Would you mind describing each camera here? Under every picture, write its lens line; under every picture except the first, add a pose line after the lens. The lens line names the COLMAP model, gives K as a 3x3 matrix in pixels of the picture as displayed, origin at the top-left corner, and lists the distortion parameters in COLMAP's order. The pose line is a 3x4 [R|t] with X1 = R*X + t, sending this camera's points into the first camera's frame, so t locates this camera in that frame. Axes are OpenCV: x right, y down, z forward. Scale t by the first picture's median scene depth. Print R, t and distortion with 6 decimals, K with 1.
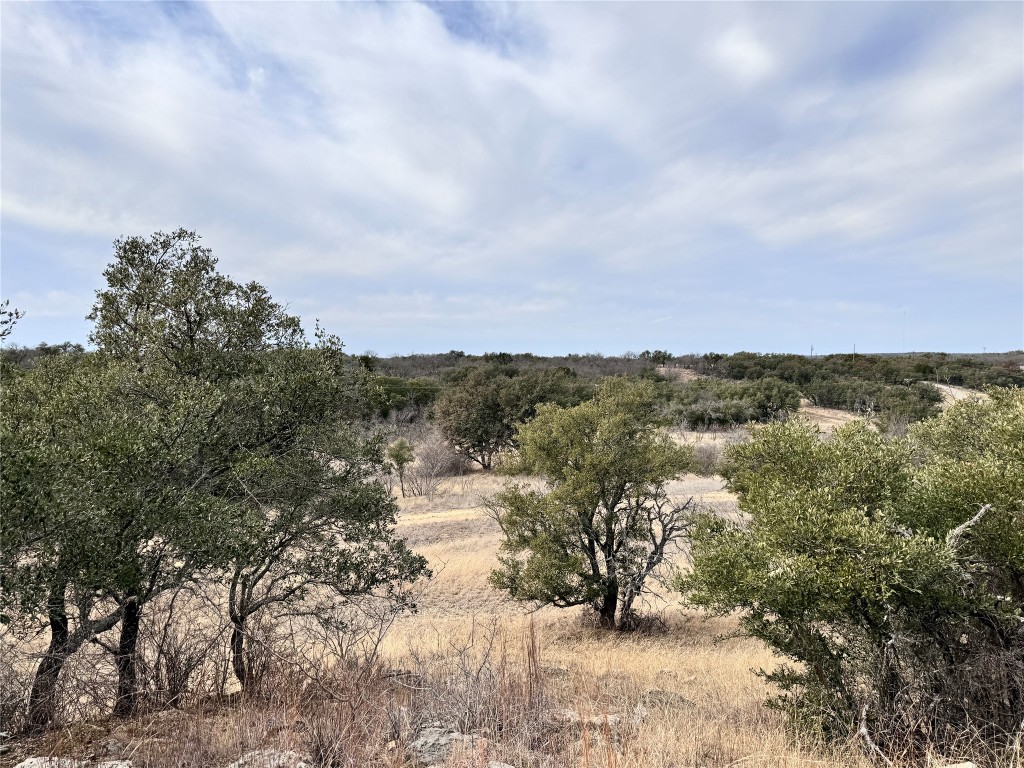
lens RADIAL K [[704.4, 0, 508.0], [0, 704.4, 386.2], [0, 0, 1]] dist [0.077398, -0.108860]
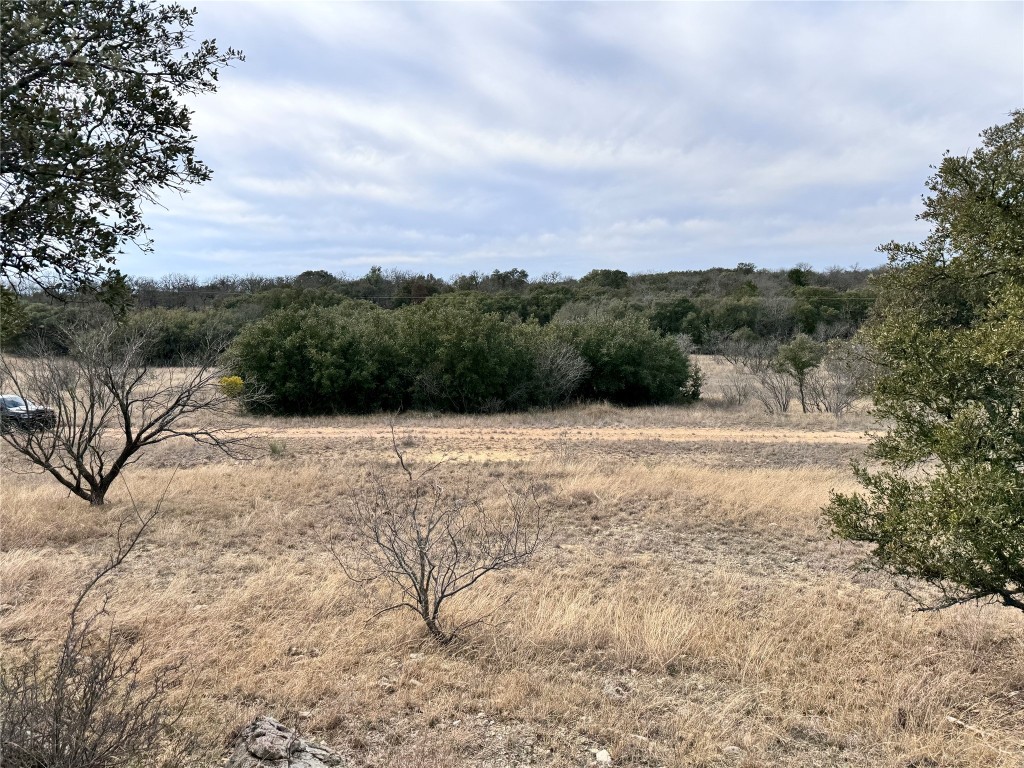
lens RADIAL K [[710.4, 0, 512.8], [0, 710.4, 390.9], [0, 0, 1]] dist [0.090398, -0.109366]
pose [[0.834047, 0.047213, -0.549670, 0.052083], [0.011213, 0.994675, 0.102451, 0.146850], [0.551580, -0.091613, 0.829076, 0.523286]]
